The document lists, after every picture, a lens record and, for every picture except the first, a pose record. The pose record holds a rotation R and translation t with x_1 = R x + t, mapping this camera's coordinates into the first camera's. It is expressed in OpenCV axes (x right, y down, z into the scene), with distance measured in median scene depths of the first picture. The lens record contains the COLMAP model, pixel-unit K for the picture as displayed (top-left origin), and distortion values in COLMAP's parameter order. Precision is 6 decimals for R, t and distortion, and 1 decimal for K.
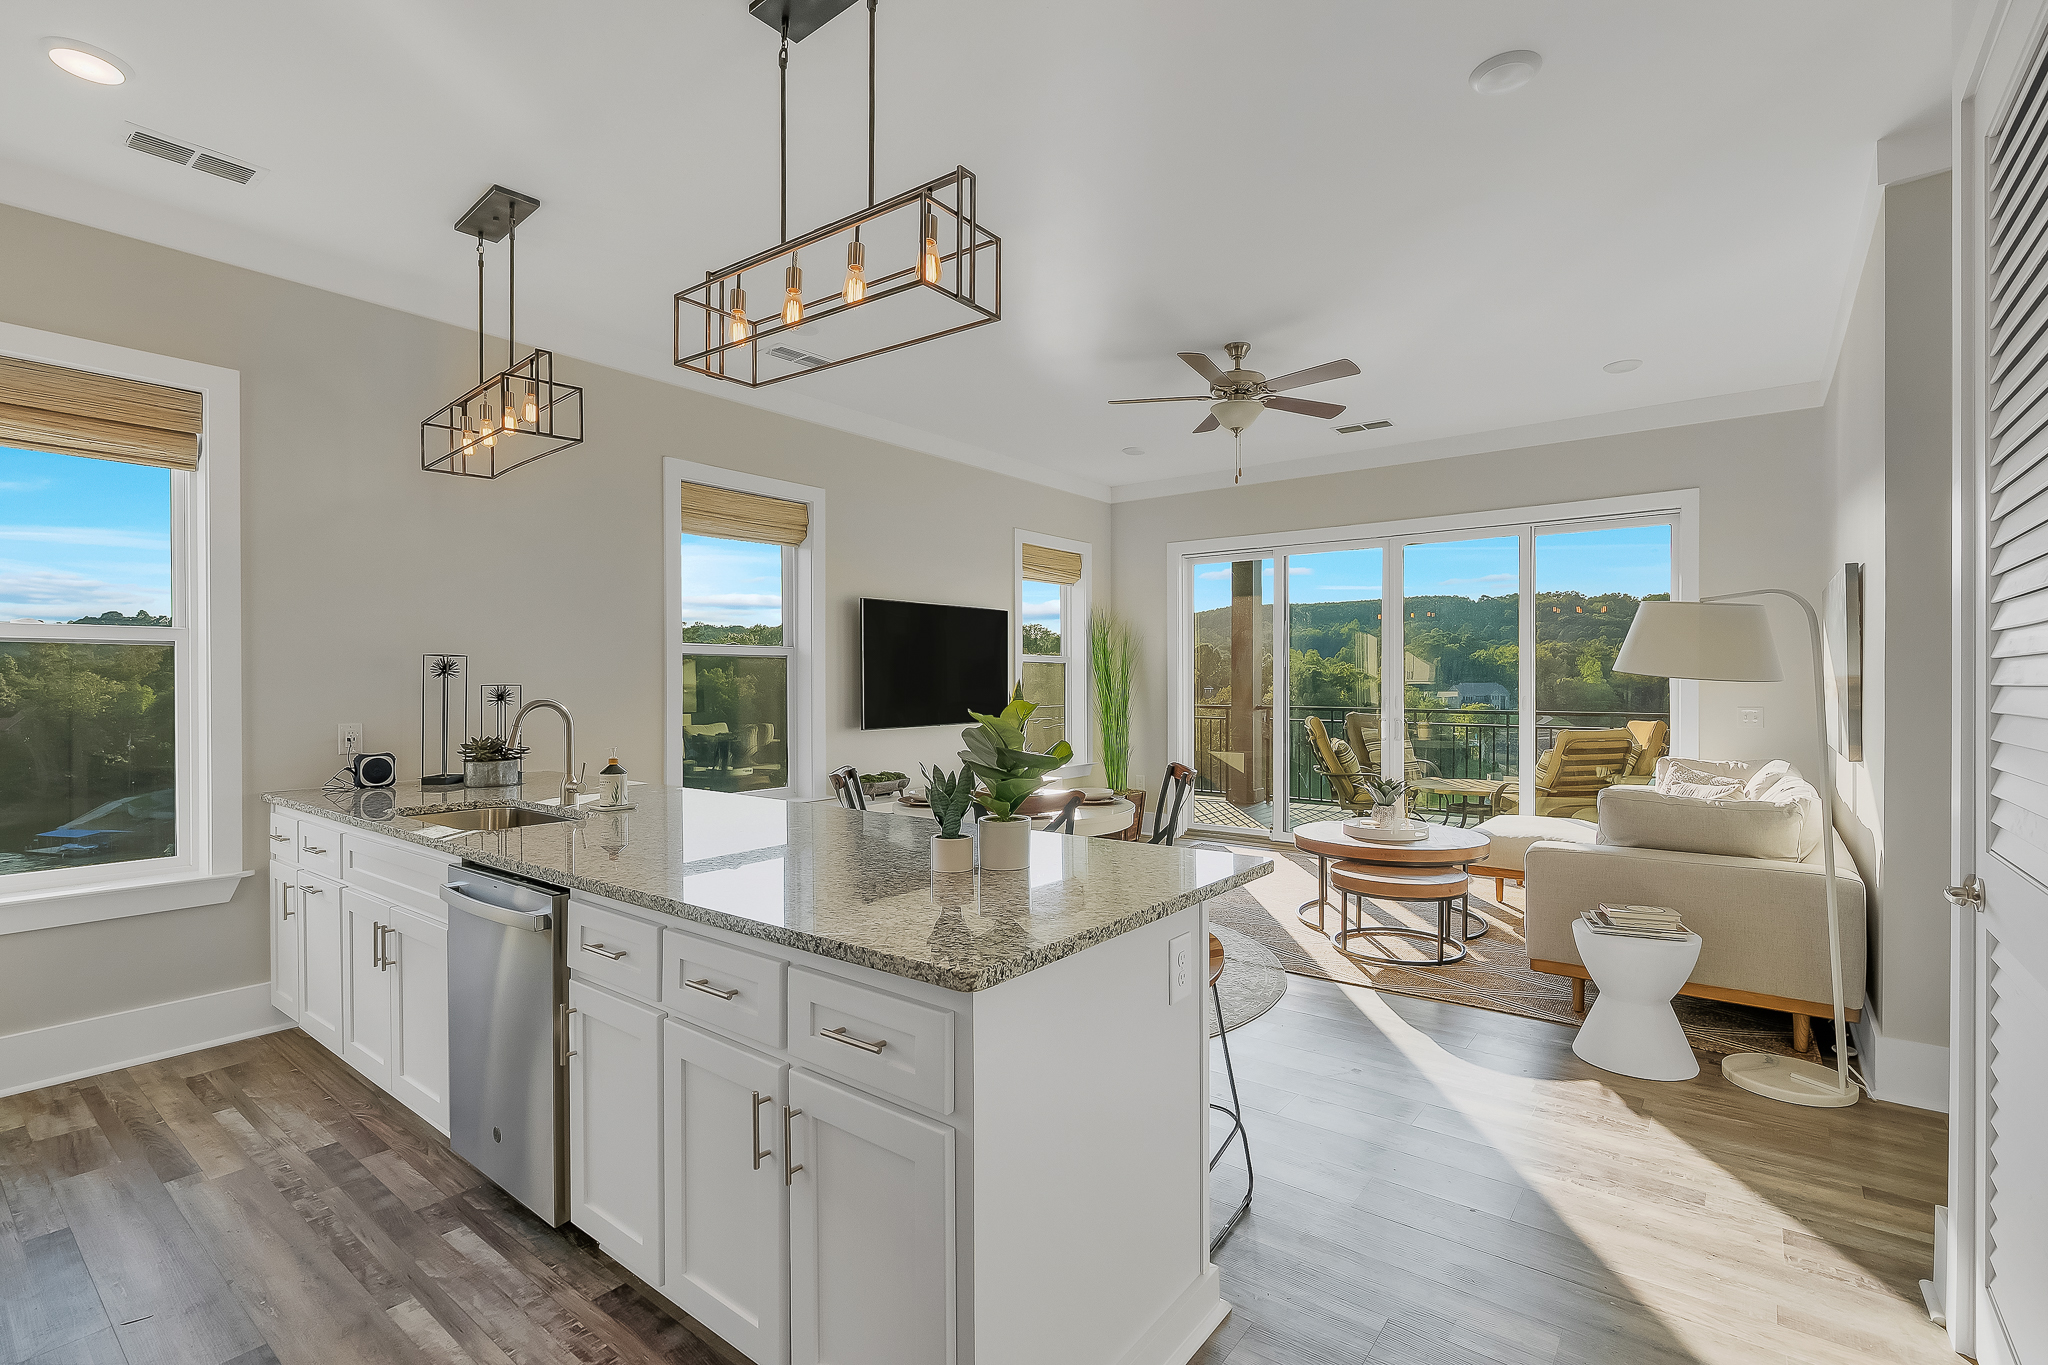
lens RADIAL K [[934.6, 0, 1029.6], [0, 934.6, 688.2], [0, 0, 1]] dist [-0.006460, 0.002766]
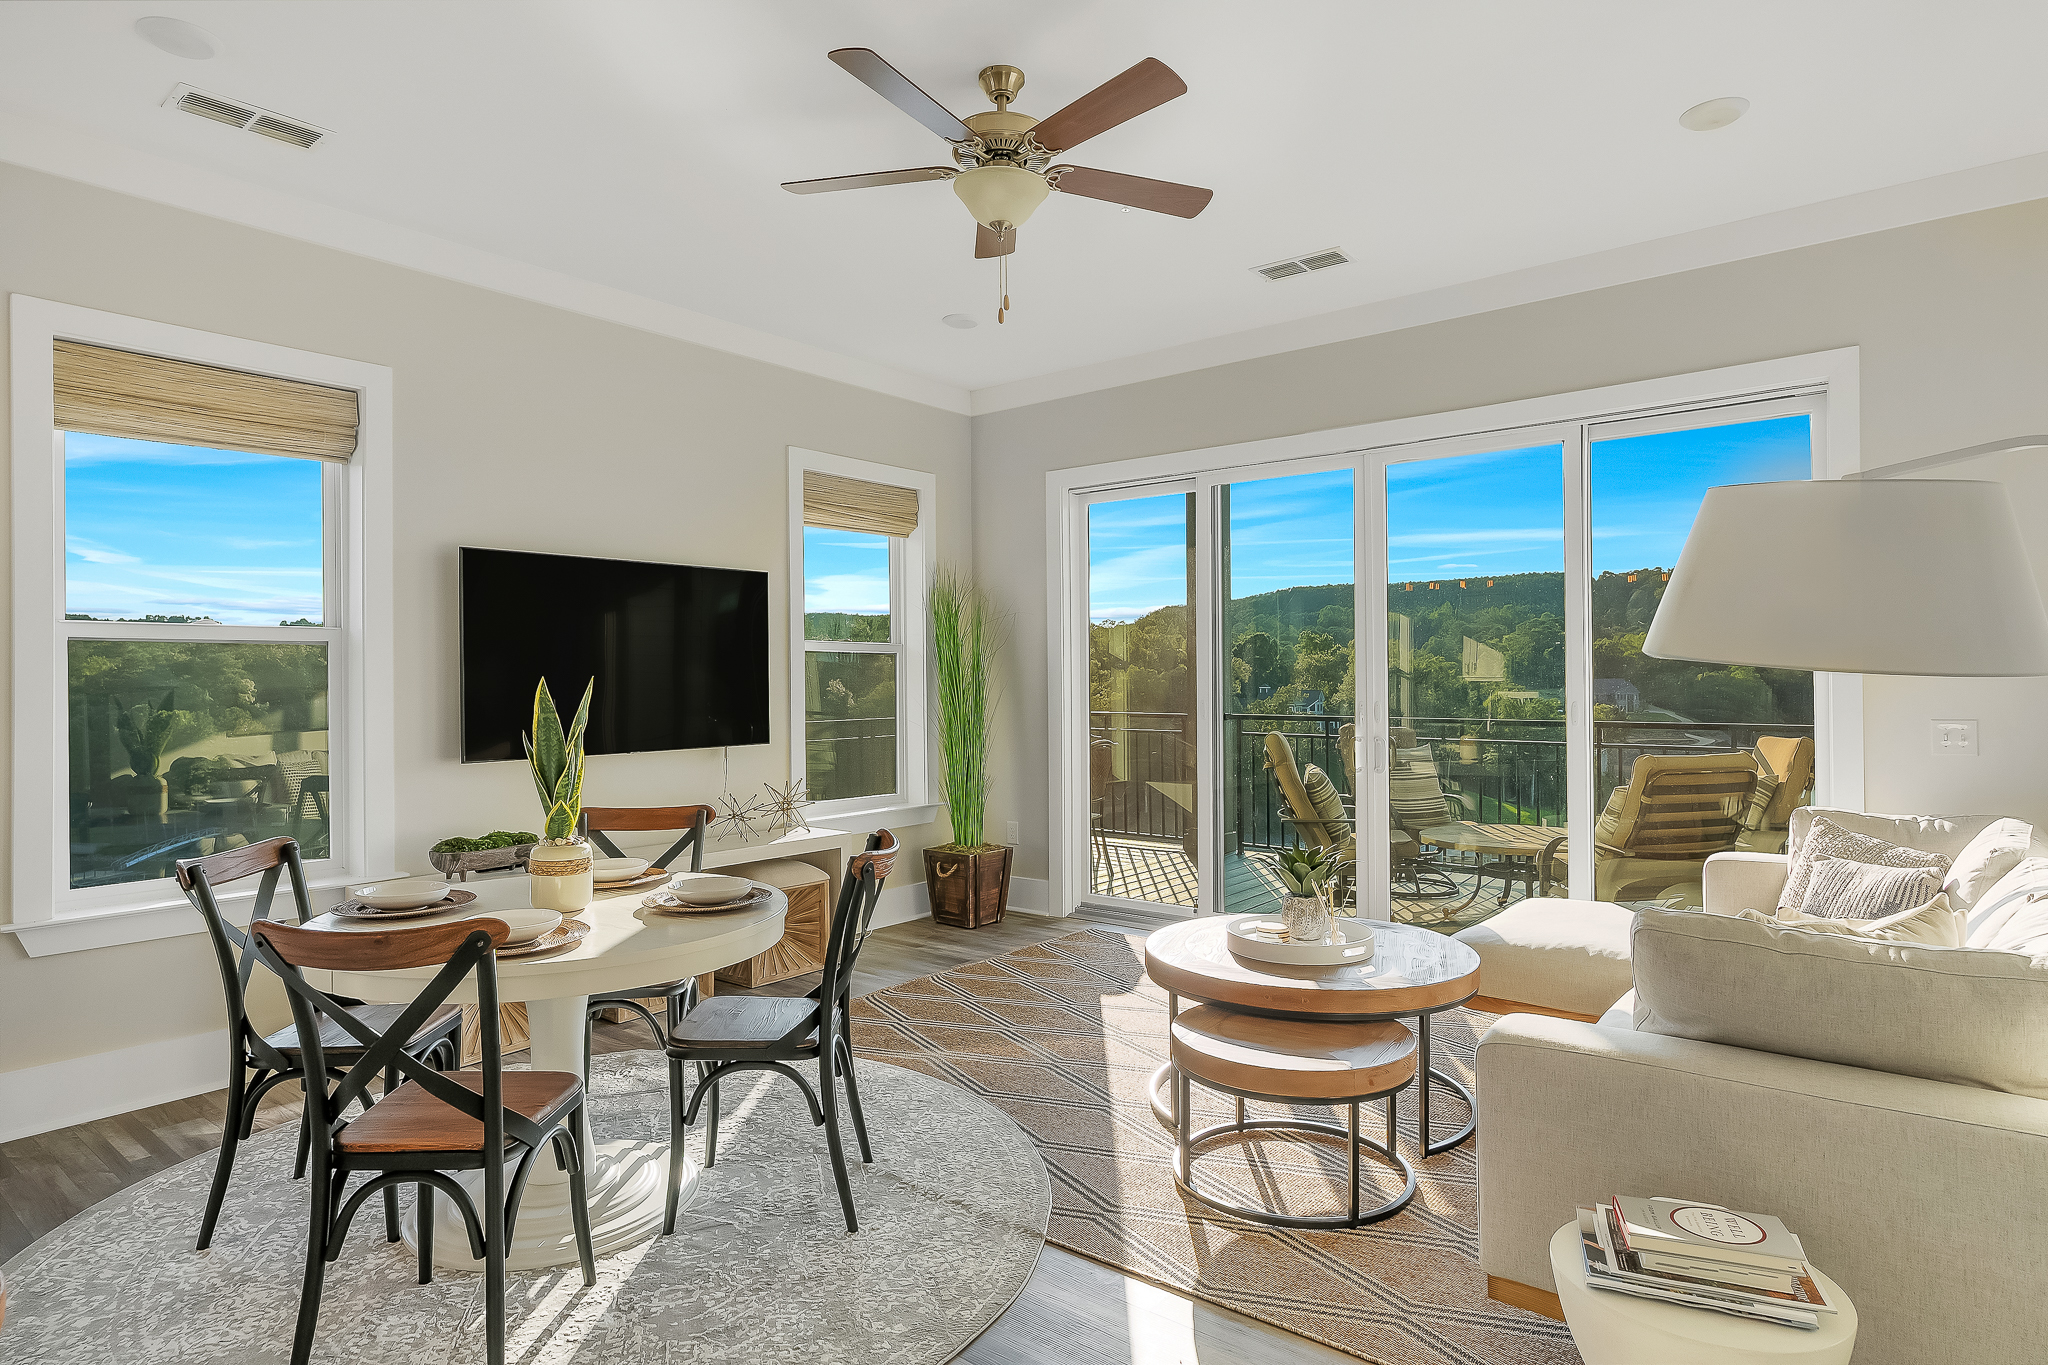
lens RADIAL K [[1123.5, 0, 1025.2], [0, 1123.5, 678.9], [0, 0, 1]] dist [0.001441, -0.000632]
pose [[0.999660, -0.005642, -0.025459, 0.188194], [0.005432, 0.999951, -0.008315, -0.002252], [0.025505, 0.008174, 0.999641, 0.251463]]
